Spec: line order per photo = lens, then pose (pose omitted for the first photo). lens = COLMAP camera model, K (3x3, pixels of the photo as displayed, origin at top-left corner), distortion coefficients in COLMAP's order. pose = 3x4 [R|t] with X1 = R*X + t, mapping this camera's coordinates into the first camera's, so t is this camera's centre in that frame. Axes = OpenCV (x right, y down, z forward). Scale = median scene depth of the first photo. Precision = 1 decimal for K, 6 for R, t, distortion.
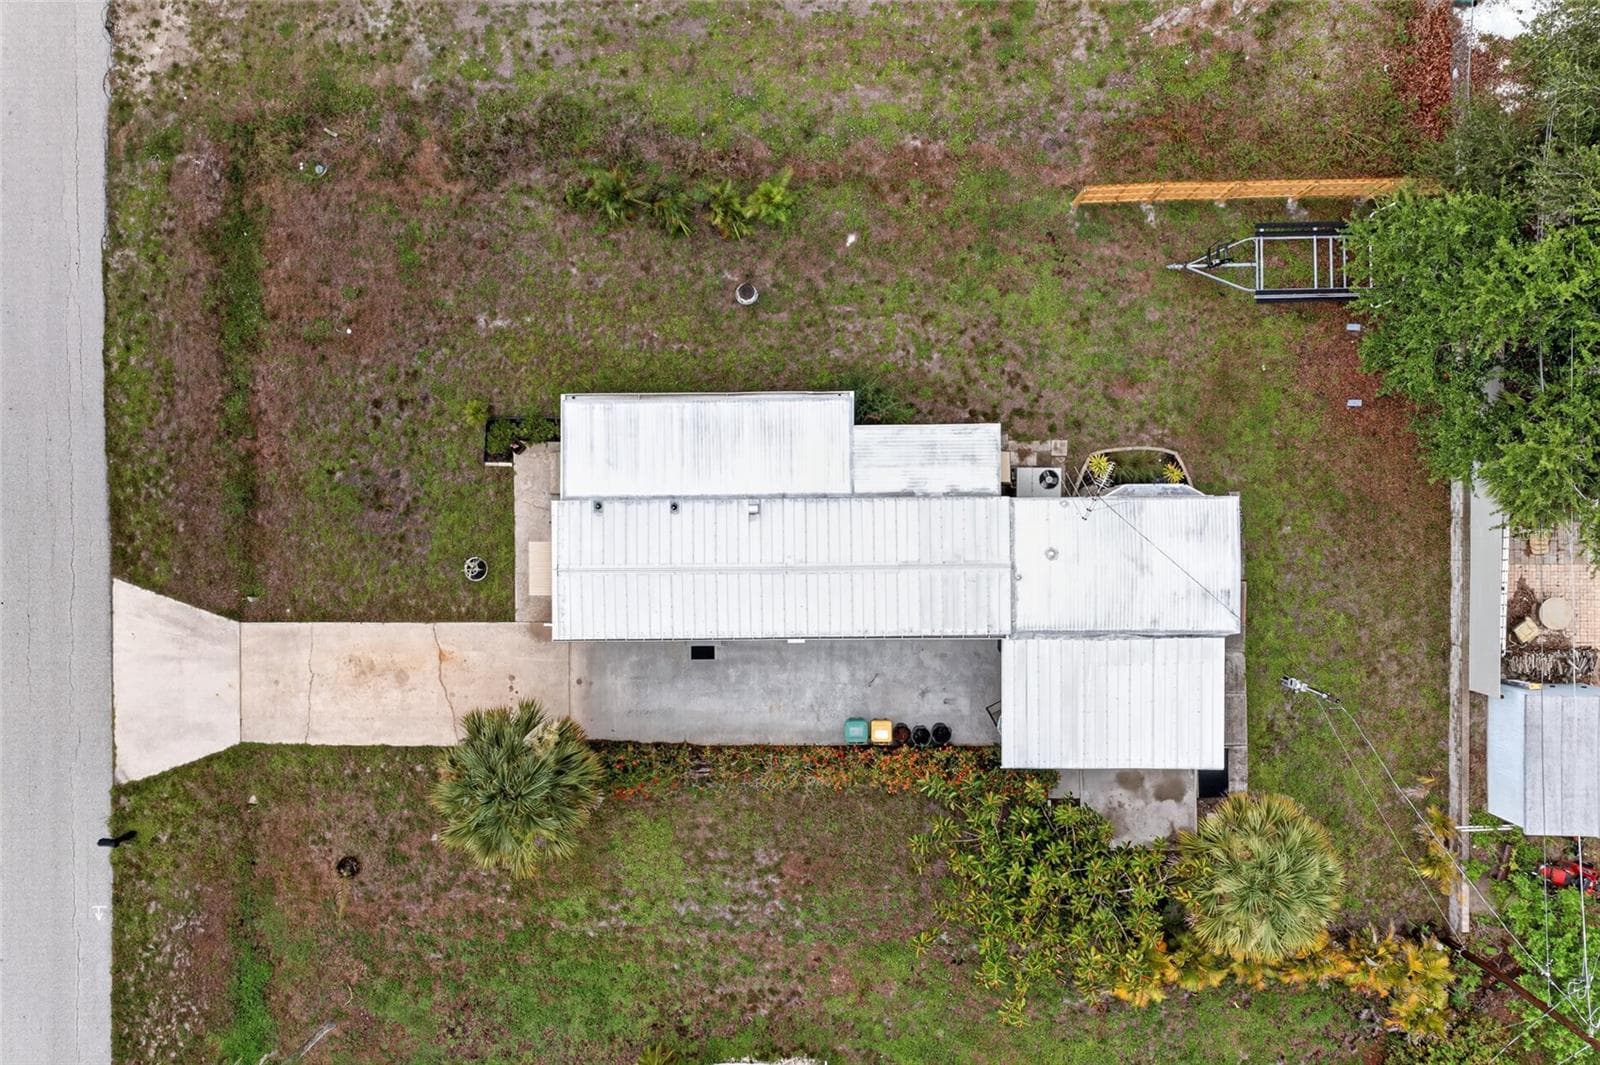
lens RADIAL K [[1294.2, 0, 800.0], [0, 1294.2, 513.3], [0, 0, 1]] dist [0.001950, 0.003895]
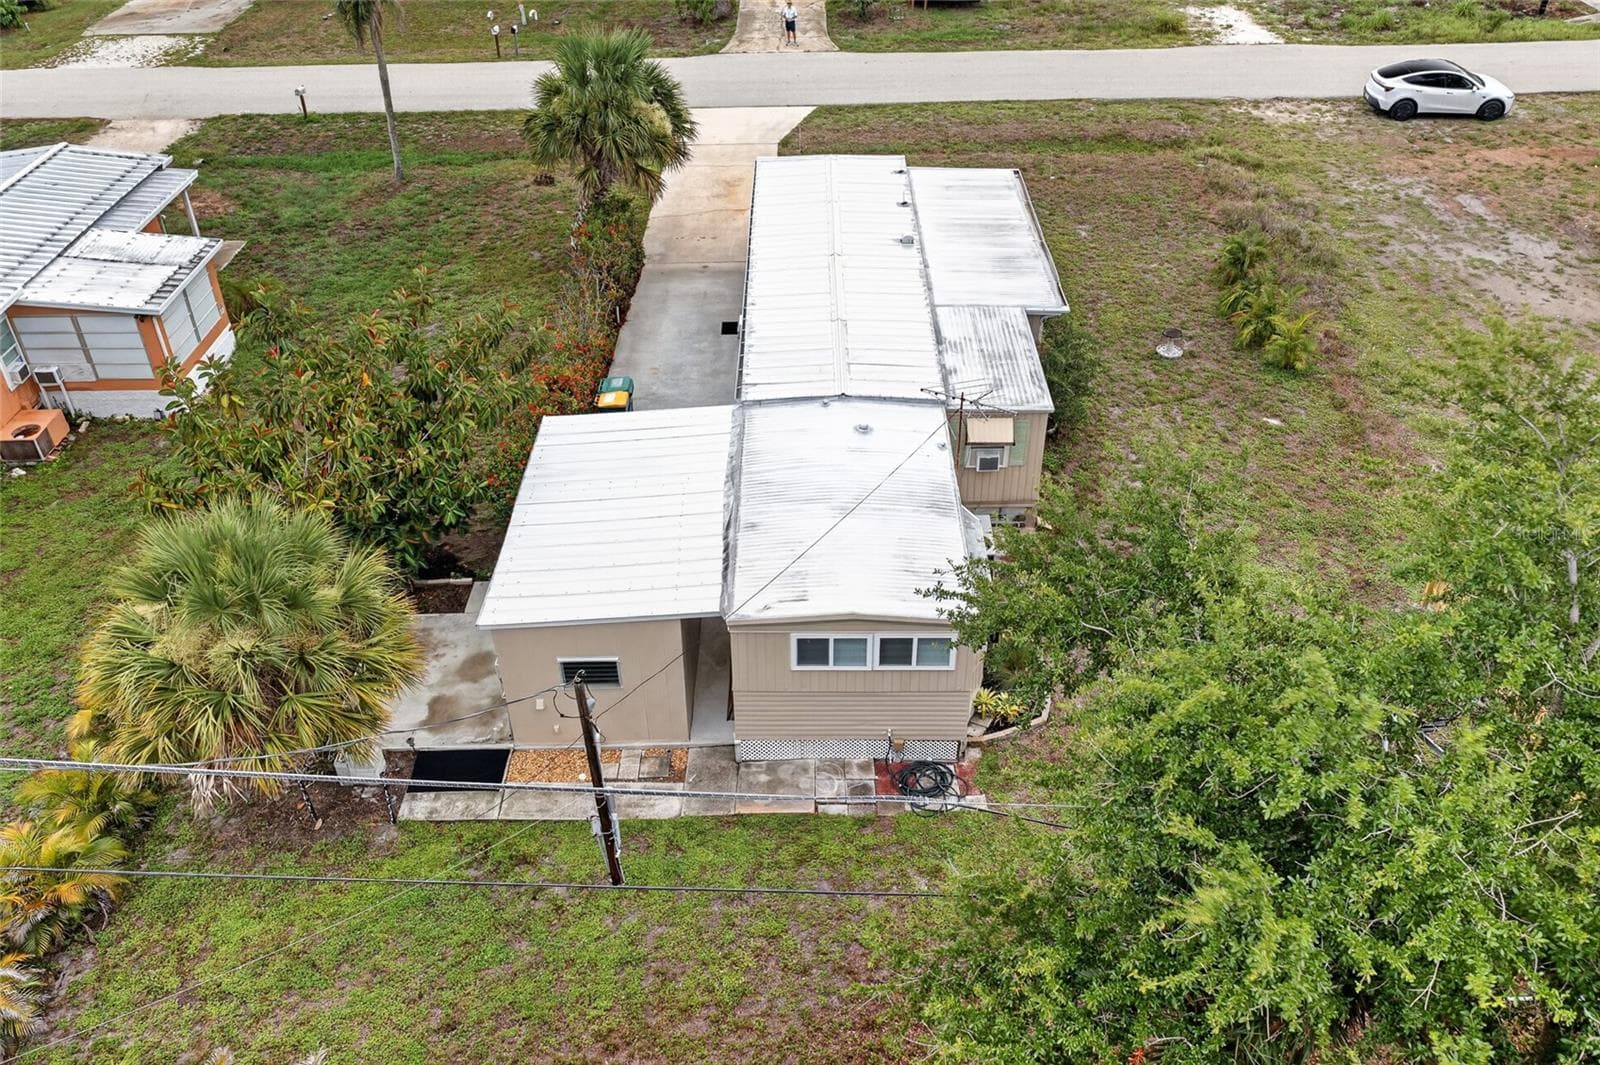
lens RADIAL K [[1269.0, 0, 799.2], [0, 1269.0, 577.3], [0, 0, 1]] dist [-0.017332, 0.008886]
pose [[-0.006642, 0.636957, -0.770871, 0.664523], [-0.999559, 0.018090, 0.023560, 0.045834], [0.028952, 0.770687, 0.636556, 0.601229]]
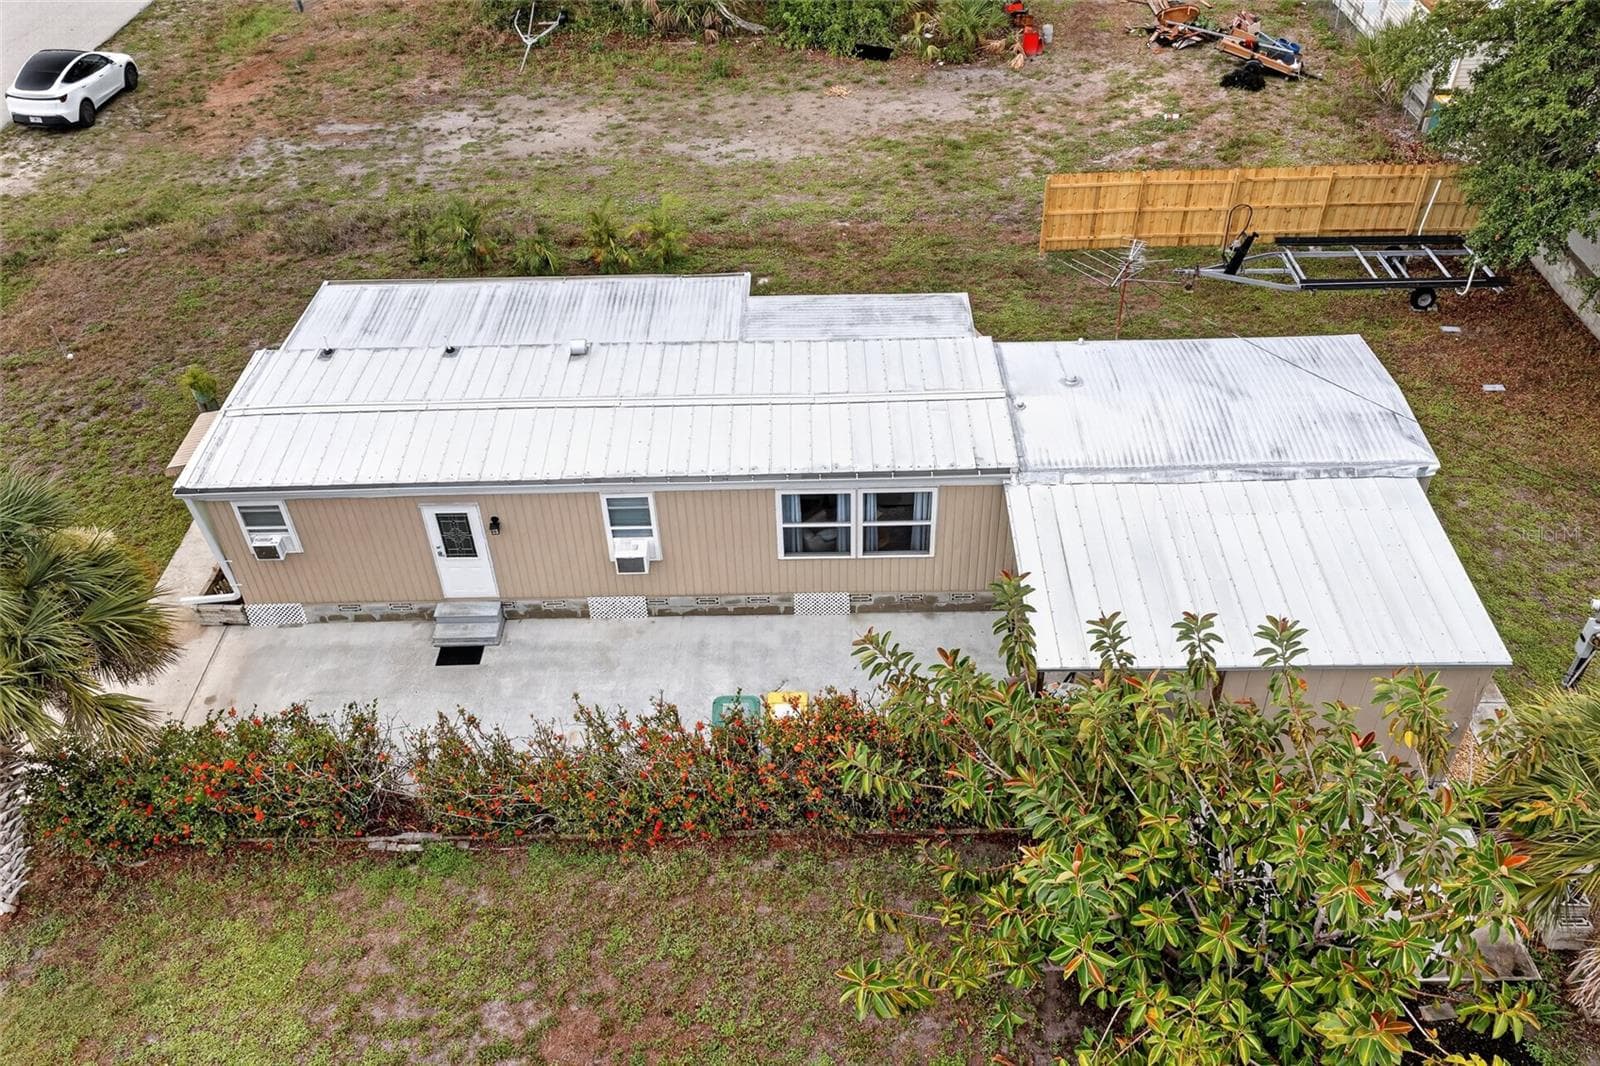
lens RADIAL K [[1294.2, 0, 800.0], [0, 1294.2, 513.8], [0, 0, 1]] dist [0.001950, 0.003895]
pose [[0.999951, 0.008104, -0.005601, 0.067922], [-0.009505, 0.644269, -0.764740, 0.477737], [-0.002589, 0.764756, 0.644314, 0.608913]]
